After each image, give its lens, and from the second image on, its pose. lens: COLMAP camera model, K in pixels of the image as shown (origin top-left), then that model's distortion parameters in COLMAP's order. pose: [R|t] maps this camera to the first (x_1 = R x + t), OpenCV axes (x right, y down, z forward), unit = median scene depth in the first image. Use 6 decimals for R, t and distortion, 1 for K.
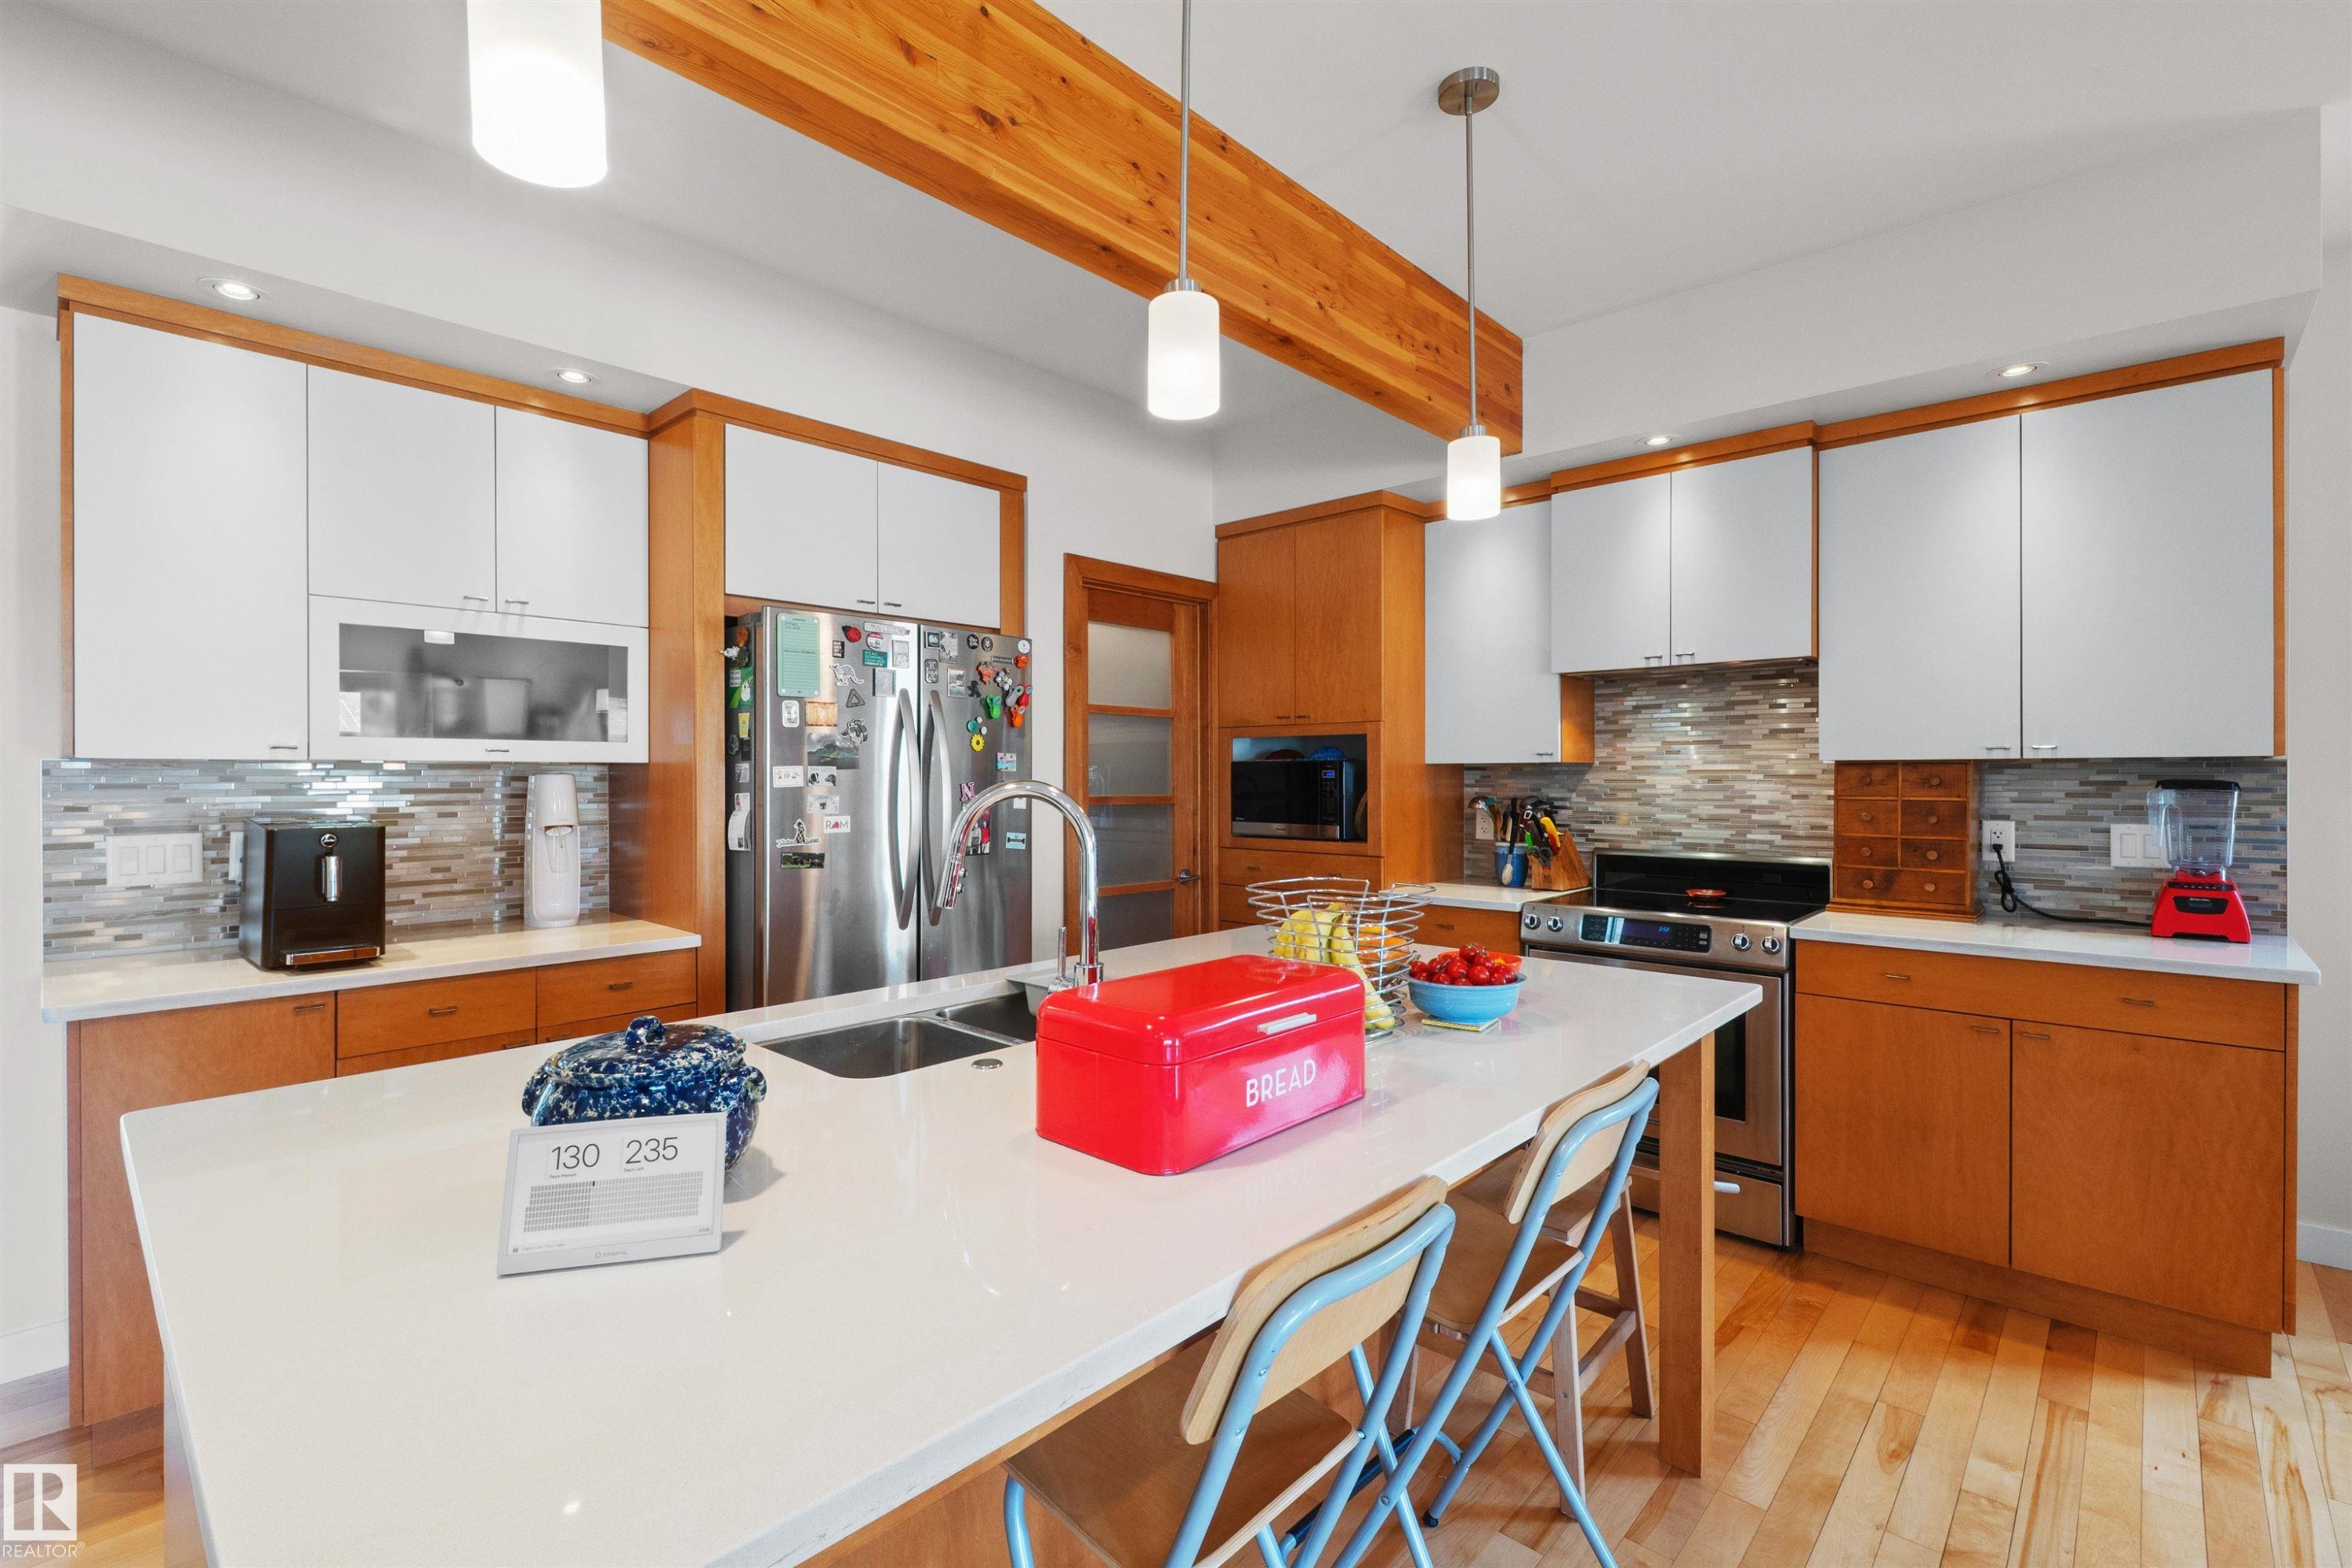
lens RADIAL K [[1046.6, 0, 1141.1], [0, 1046.6, 779.1], [0, 0, 1]] dist [0.012788, -0.007568]
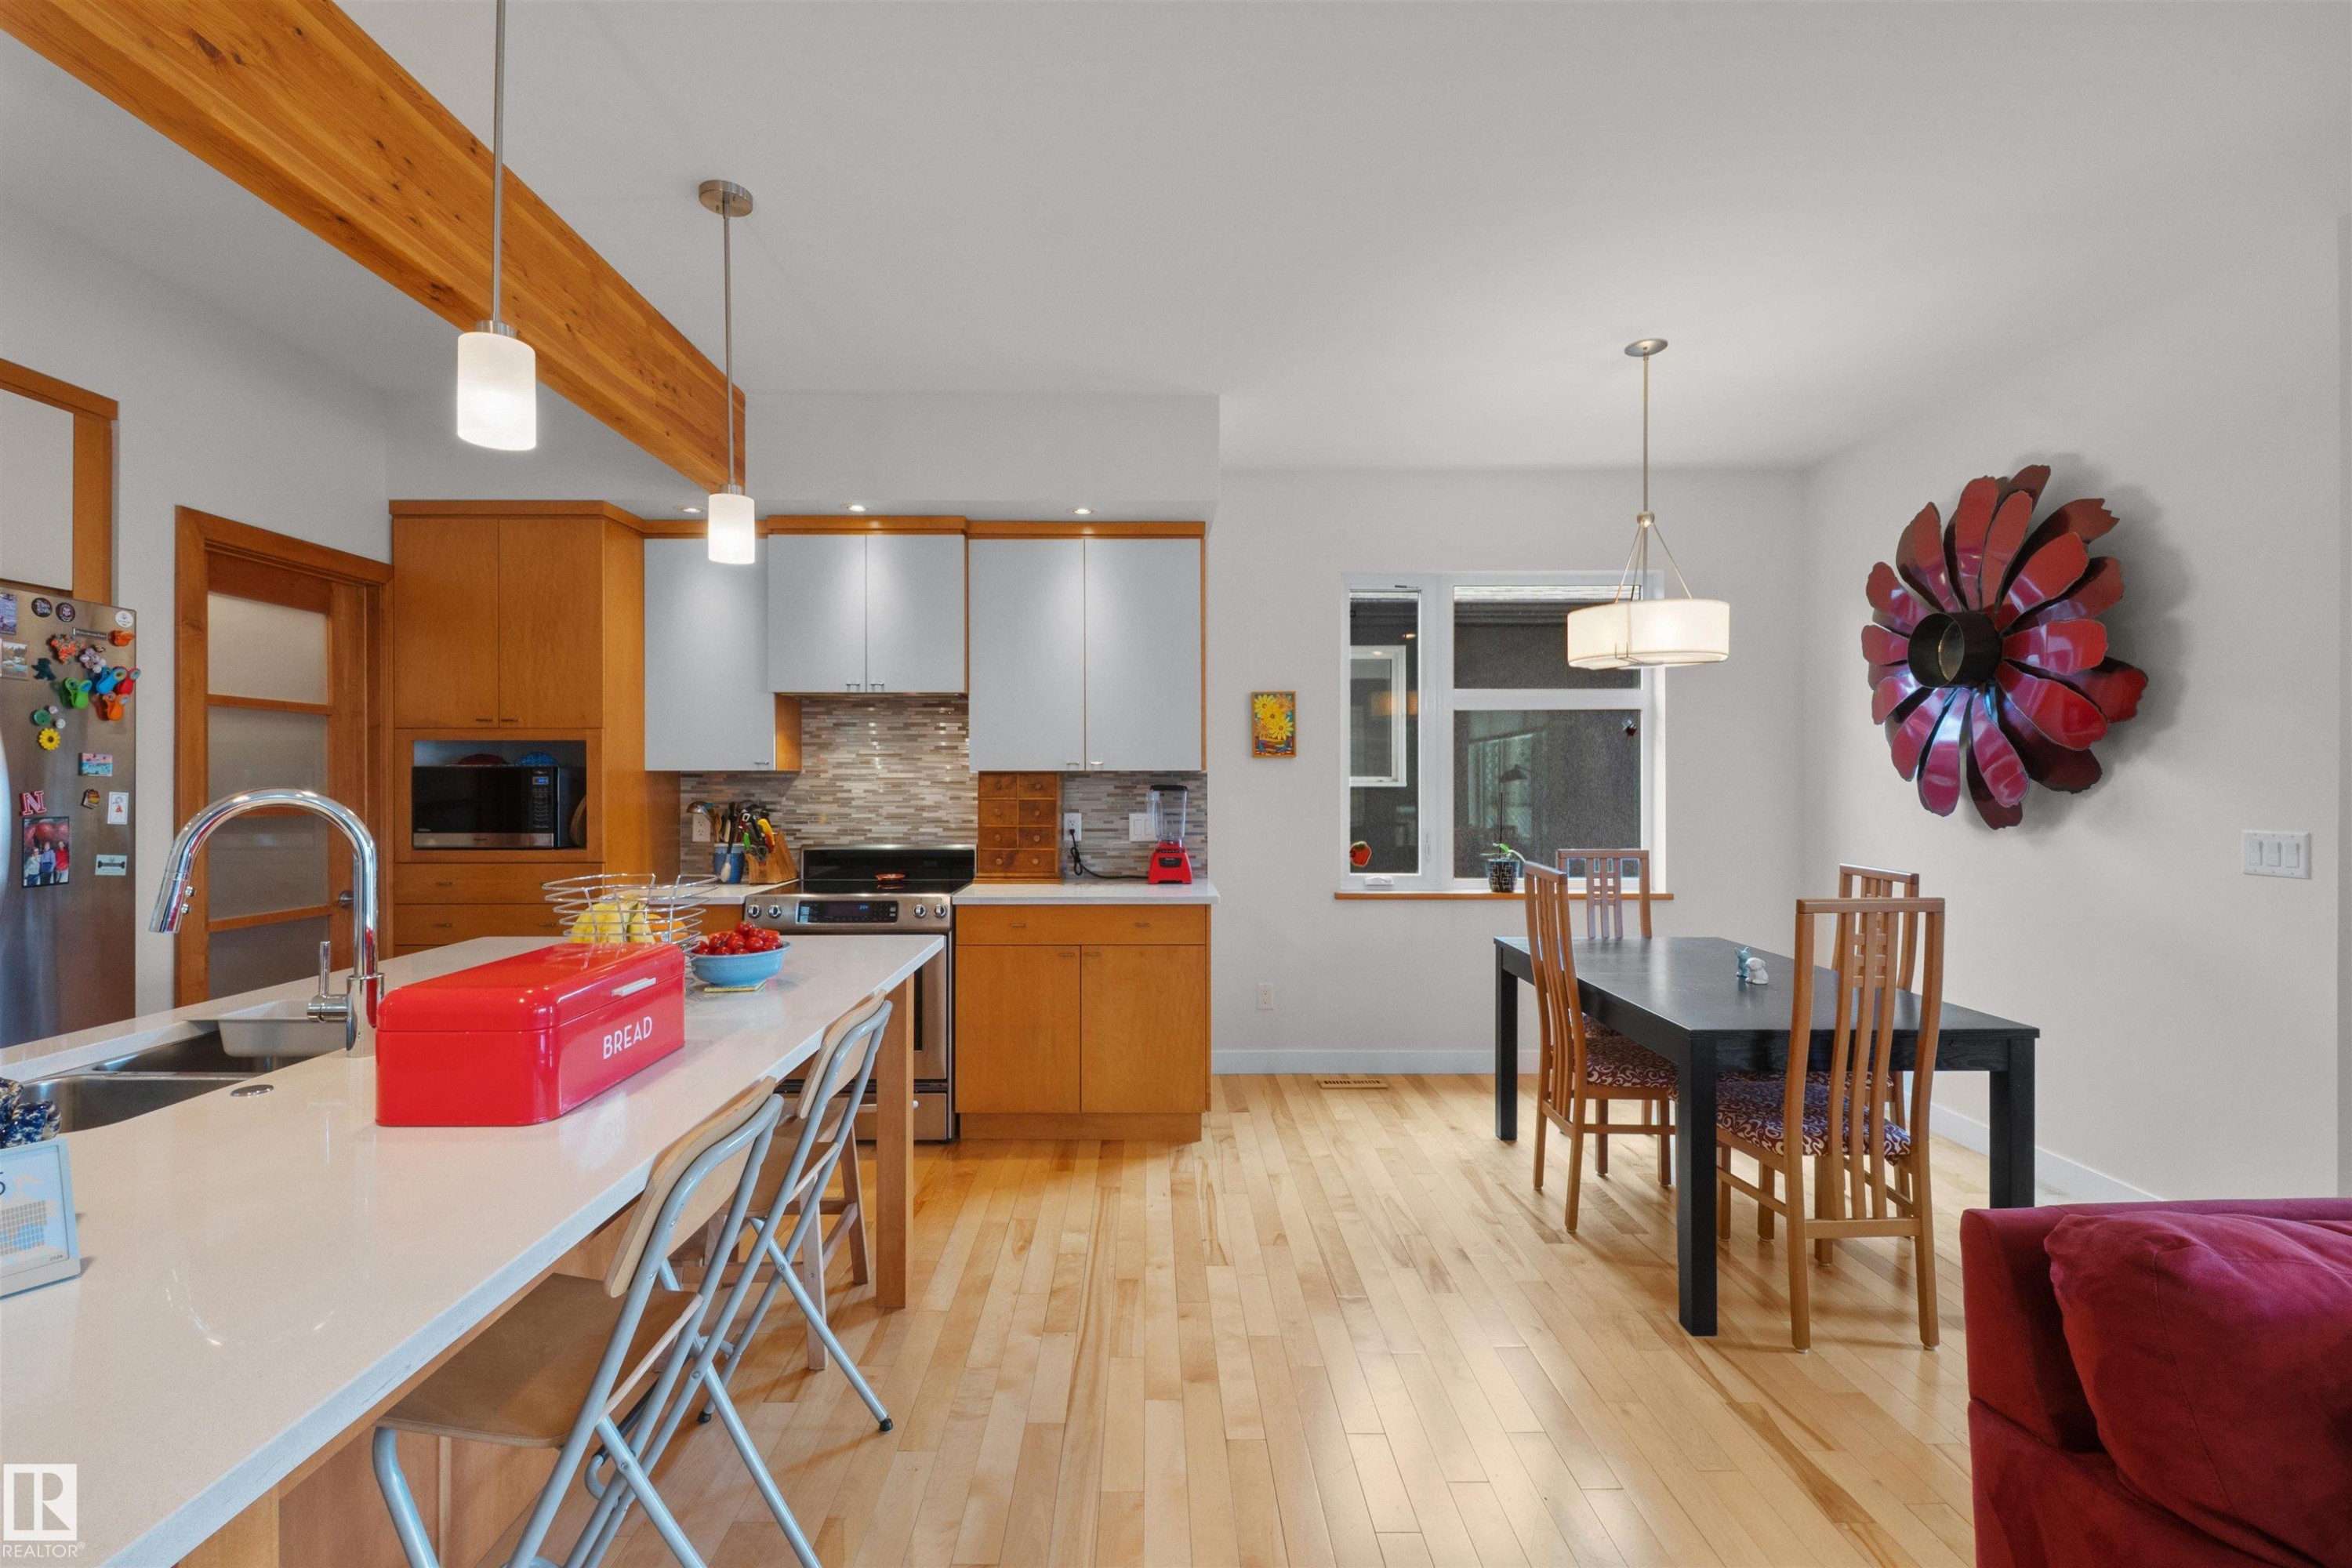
lens RADIAL K [[1046.6, 0, 1141.1], [0, 1046.6, 779.1], [0, 0, 1]] dist [0.012788, -0.007568]
pose [[0.726915, 0.001928, 0.686725, -0.113035], [0.002260, 0.999984, -0.005200, 0.000258], [-0.686724, 0.005332, 0.726899, -0.120470]]
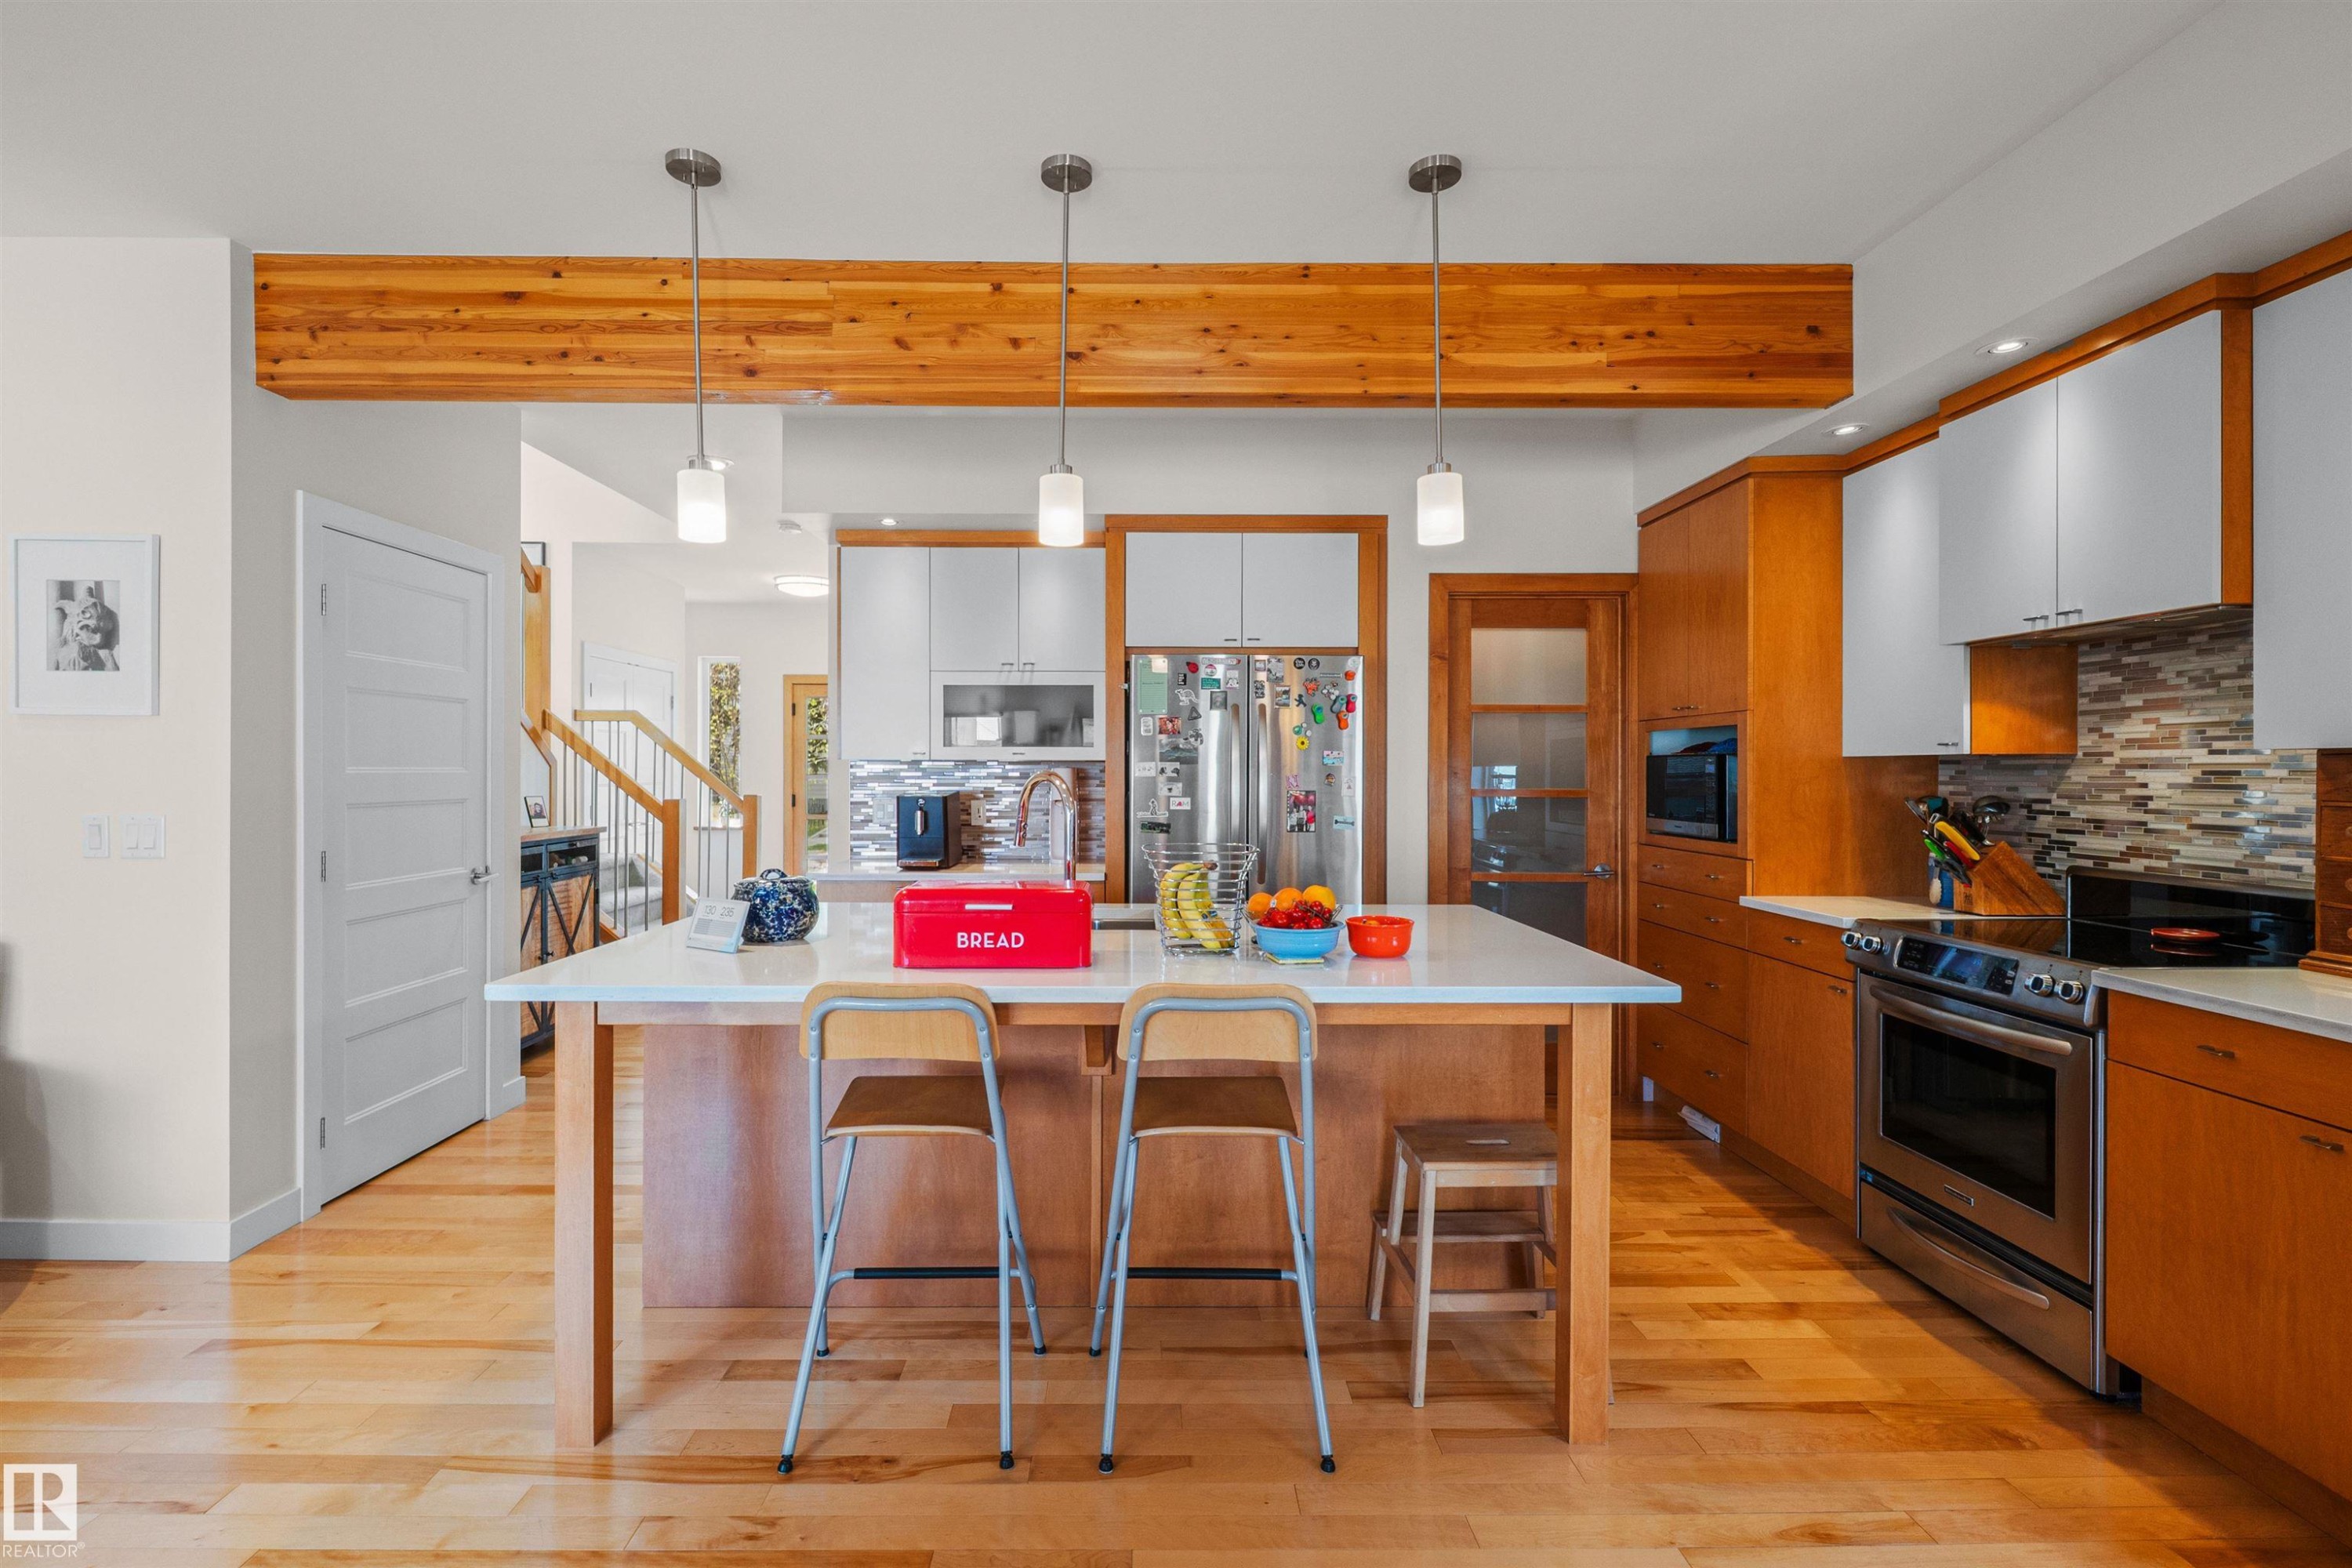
lens RADIAL K [[1050.6, 0, 1140.7], [0, 1050.6, 765.7], [0, 0, 1]] dist [0.012796, -0.008449]
pose [[0.697385, -0.001103, -0.716696, 0.665691], [-0.005644, 0.999959, -0.007030, 0.002769], [0.716674, 0.008948, 0.697351, -0.022705]]
